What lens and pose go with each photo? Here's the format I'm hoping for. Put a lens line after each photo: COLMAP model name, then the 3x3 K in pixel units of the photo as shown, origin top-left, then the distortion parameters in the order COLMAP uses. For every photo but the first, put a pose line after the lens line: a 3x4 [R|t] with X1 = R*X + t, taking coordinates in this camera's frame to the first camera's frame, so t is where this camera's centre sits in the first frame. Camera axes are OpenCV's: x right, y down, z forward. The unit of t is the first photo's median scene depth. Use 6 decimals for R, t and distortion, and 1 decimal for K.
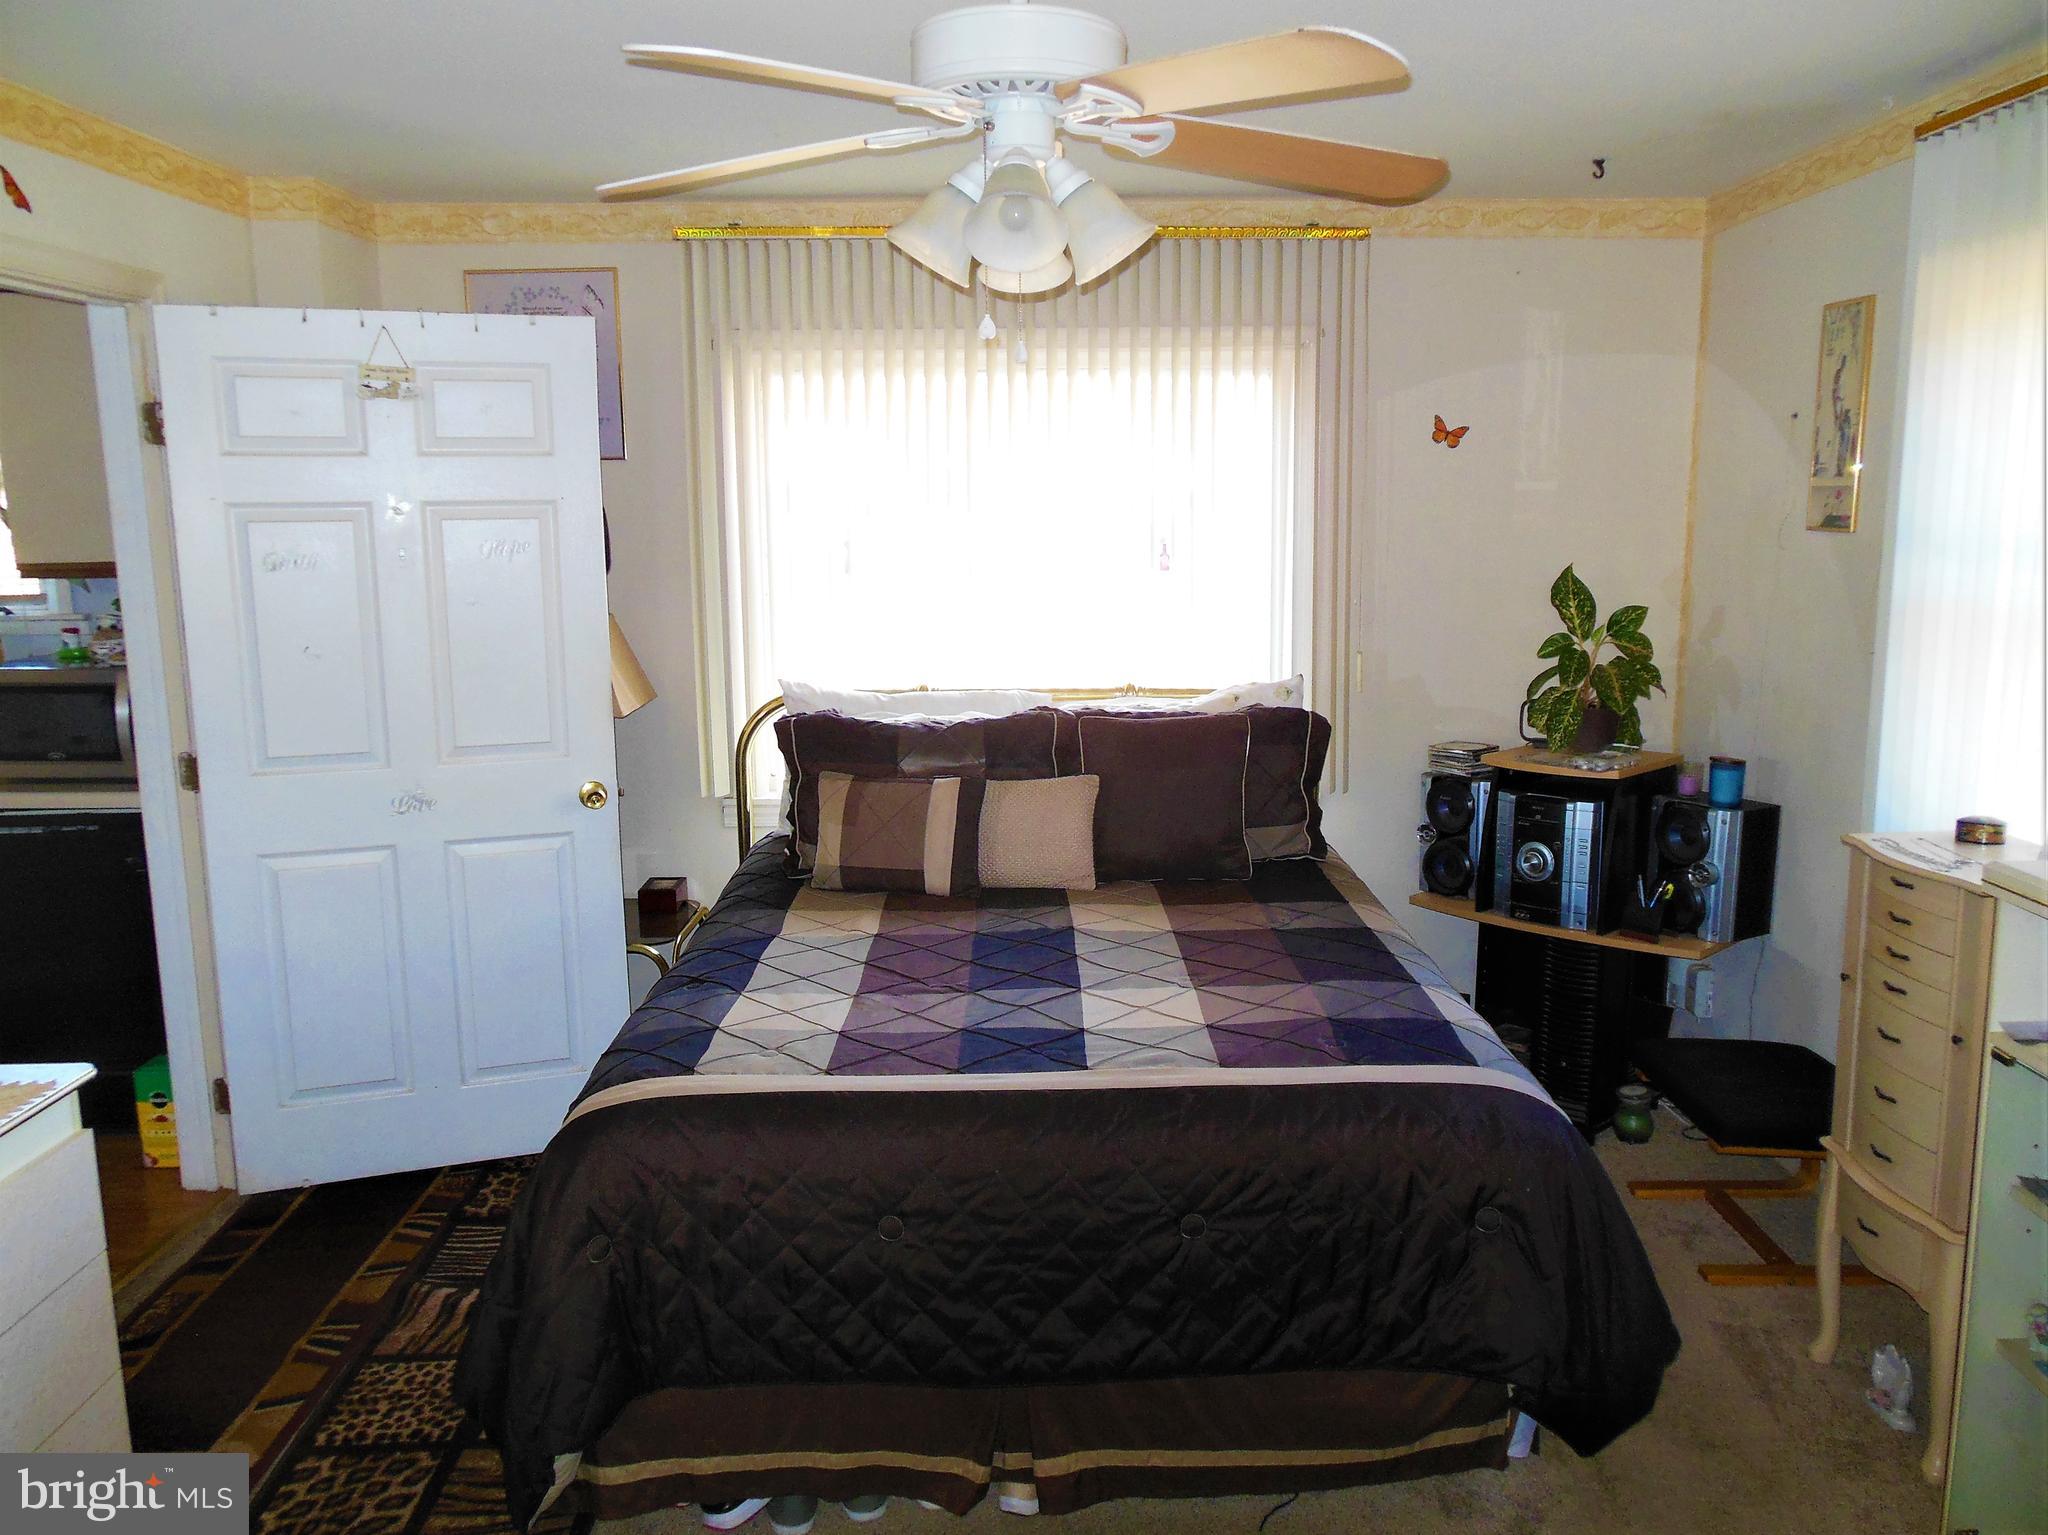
lens RADIAL K [[1558.8, 0, 1022.7], [0, 1558.8, 769.6], [0, 0, 1]] dist [-0.064590, 0.102944]
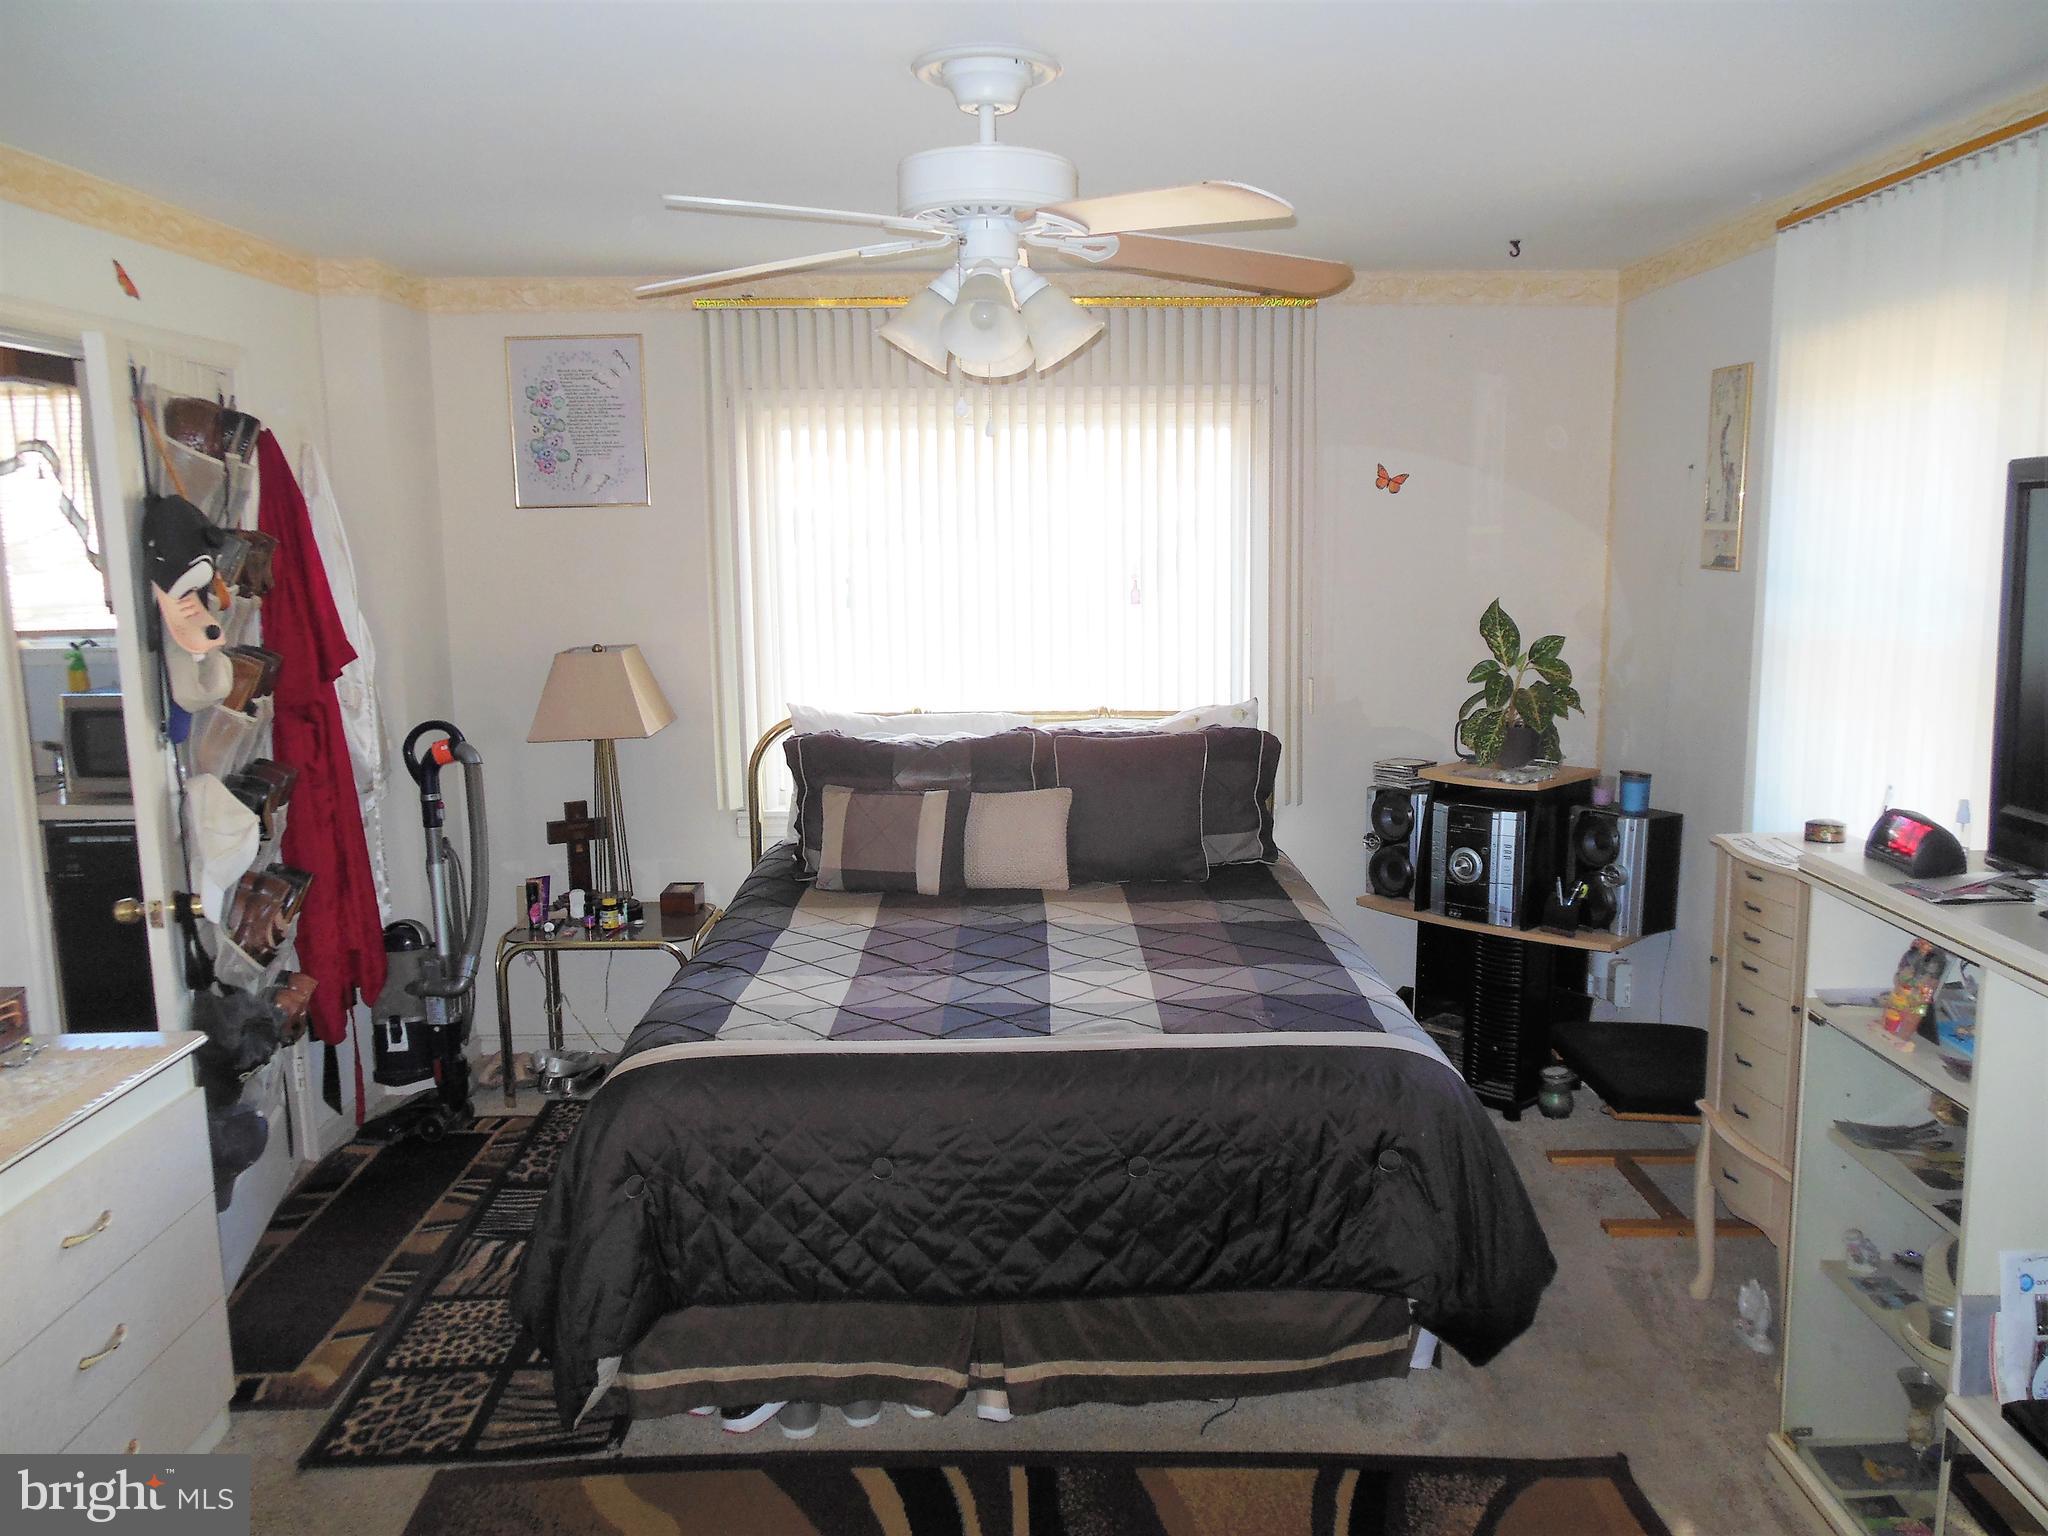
lens RADIAL K [[1558.8, 0, 1022.7], [0, 1558.8, 770.1], [0, 0, 1]] dist [-0.064590, 0.102944]
pose [[0.999985, -0.002233, -0.005007, 0.023300], [0.002160, 0.999892, -0.014547, 0.008433], [0.005039, 0.014536, 0.999882, -0.150791]]
